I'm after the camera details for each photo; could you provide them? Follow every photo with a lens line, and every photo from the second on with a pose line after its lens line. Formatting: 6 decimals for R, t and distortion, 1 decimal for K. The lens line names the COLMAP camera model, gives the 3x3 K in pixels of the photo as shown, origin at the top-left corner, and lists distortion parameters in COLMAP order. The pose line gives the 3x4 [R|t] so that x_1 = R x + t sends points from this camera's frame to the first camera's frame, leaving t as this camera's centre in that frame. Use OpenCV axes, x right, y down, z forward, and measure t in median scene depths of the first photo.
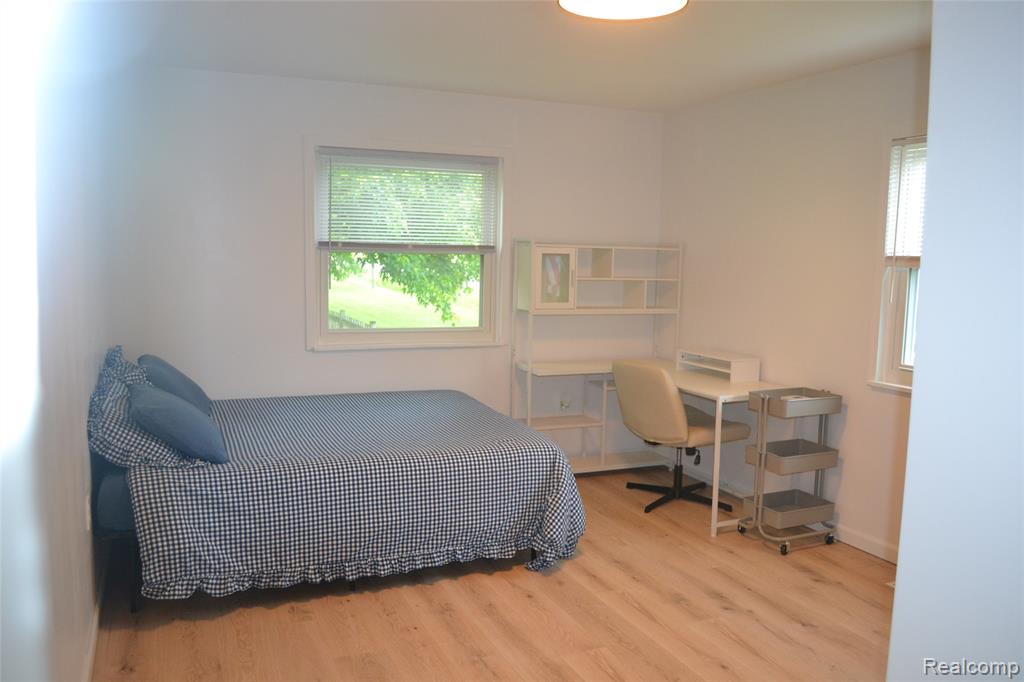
lens RADIAL K [[830.2, 0, 515.6], [0, 830.2, 339.0], [0, 0, 1]] dist [-0.067389, -0.004398]
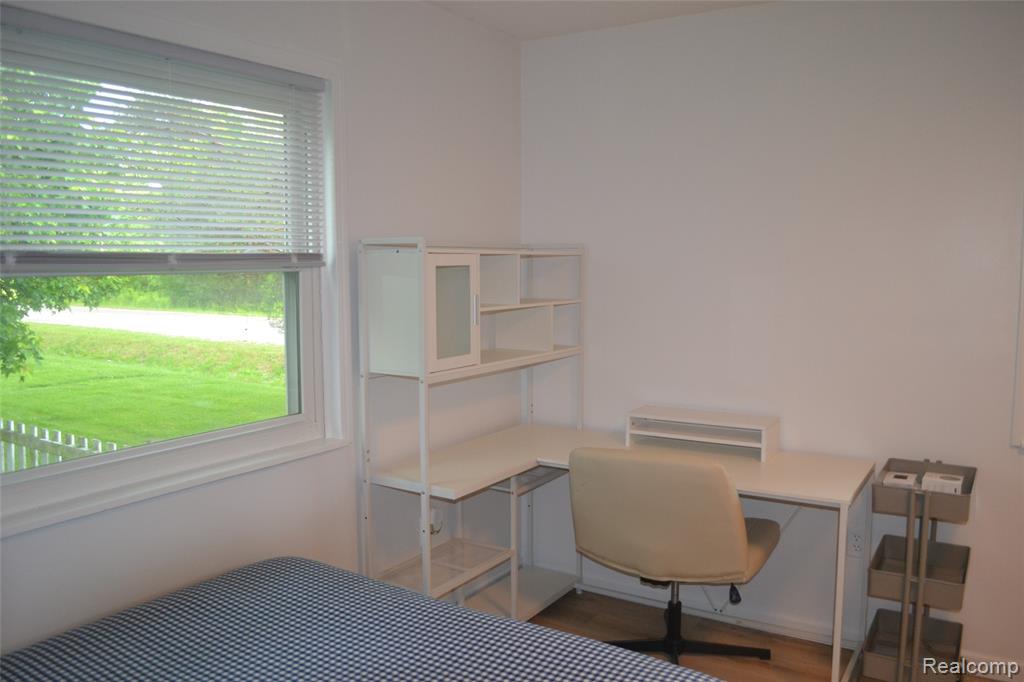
lens RADIAL K [[830.2, 0, 507.6], [0, 830.2, 345.2], [0, 0, 1]] dist [-0.067389, -0.004398]
pose [[0.816329, -0.081627, 0.571790, -0.235279], [0.075608, 0.996547, 0.034321, -0.068007], [-0.572617, 0.015215, 0.819682, 0.548337]]
